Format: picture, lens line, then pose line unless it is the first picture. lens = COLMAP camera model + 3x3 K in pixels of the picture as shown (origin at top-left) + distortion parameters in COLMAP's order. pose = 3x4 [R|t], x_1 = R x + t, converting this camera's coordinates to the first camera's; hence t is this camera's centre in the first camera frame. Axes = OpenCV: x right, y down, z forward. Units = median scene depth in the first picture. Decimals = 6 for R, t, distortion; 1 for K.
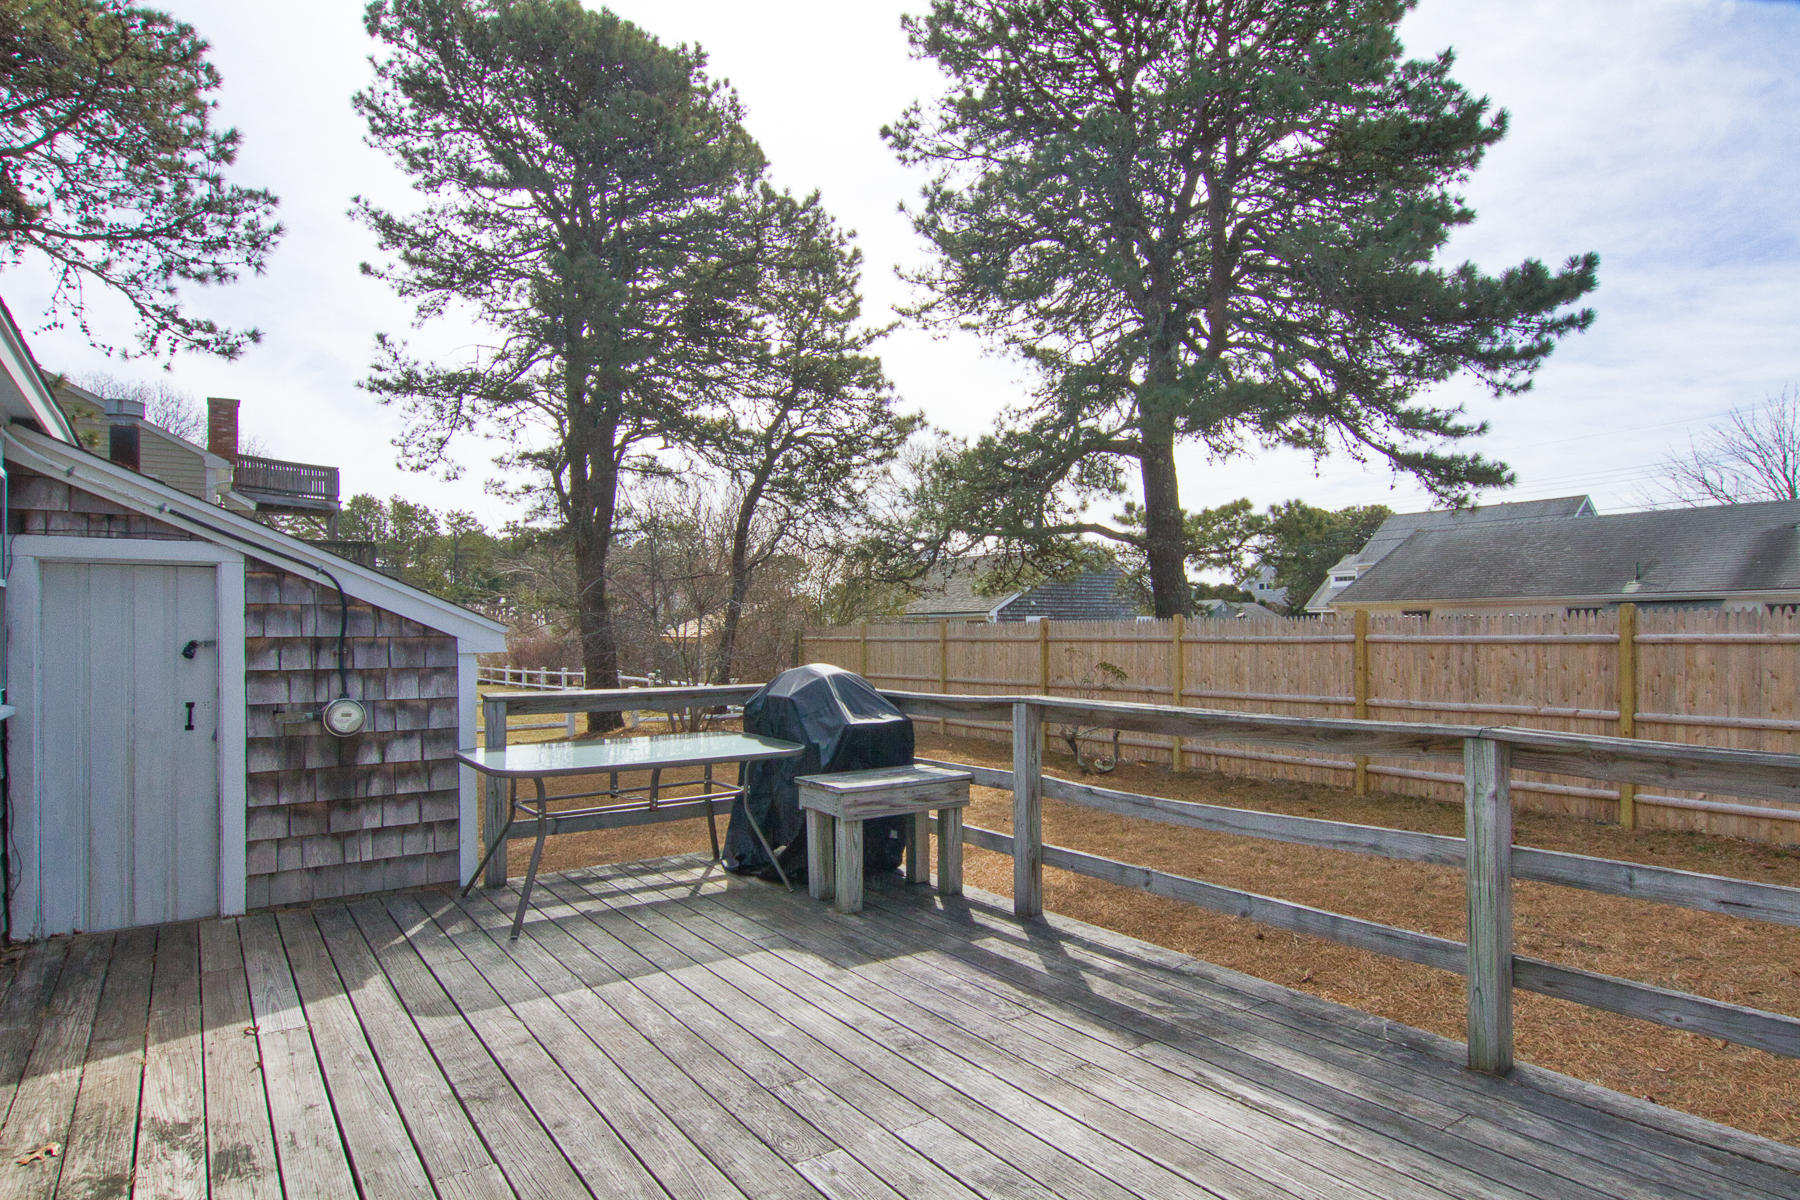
lens RADIAL K [[1016.6, 0, 904.7], [0, 1016.6, 626.3], [0, 0, 1]] dist [-0.016561, -0.000958]
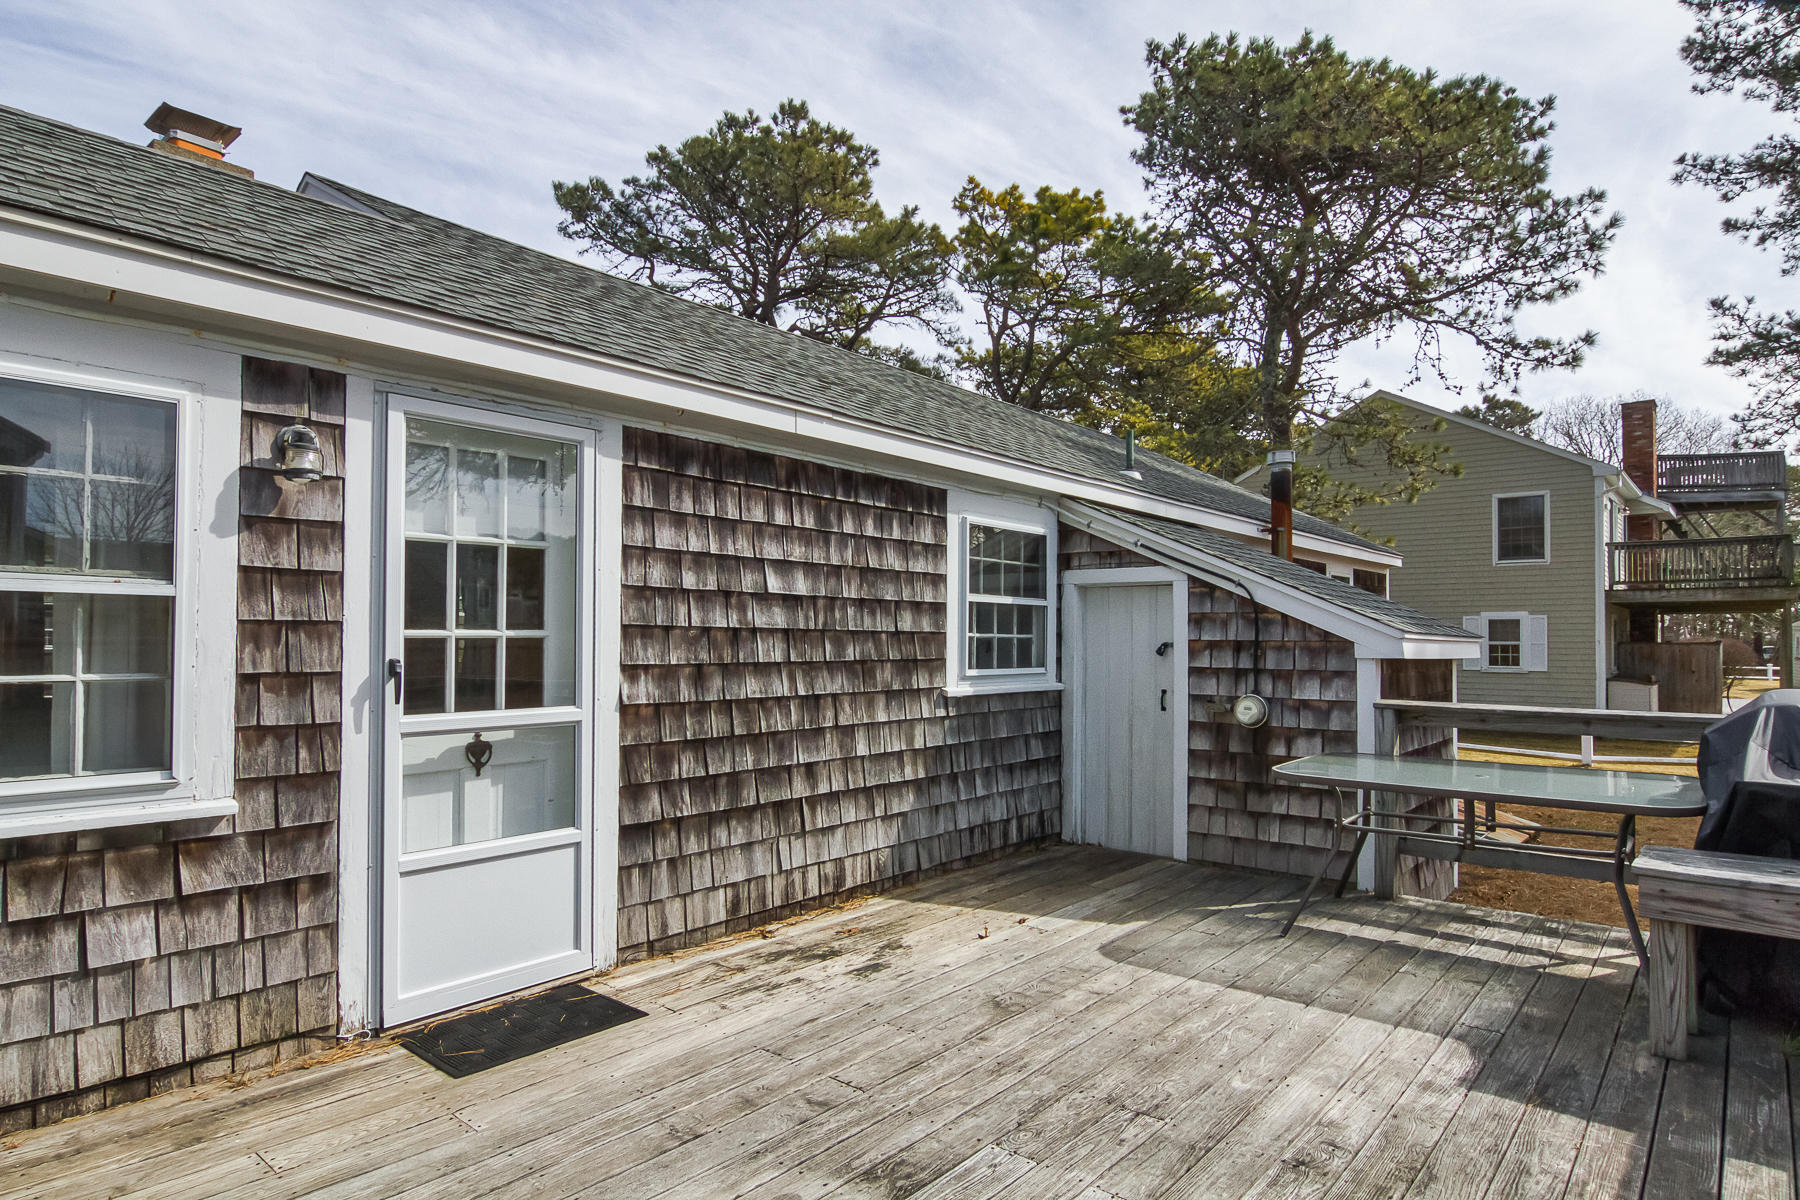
lens RADIAL K [[1004.8, 0, 899.0], [0, 1004.8, 627.2], [0, 0, 1]] dist [-0.000594, -0.016888]
pose [[0.246066, -0.004898, -0.969241, 0.450407], [-0.001706, 0.999983, -0.005486, 0.002150], [0.969252, 0.003004, 0.246054, 0.336004]]
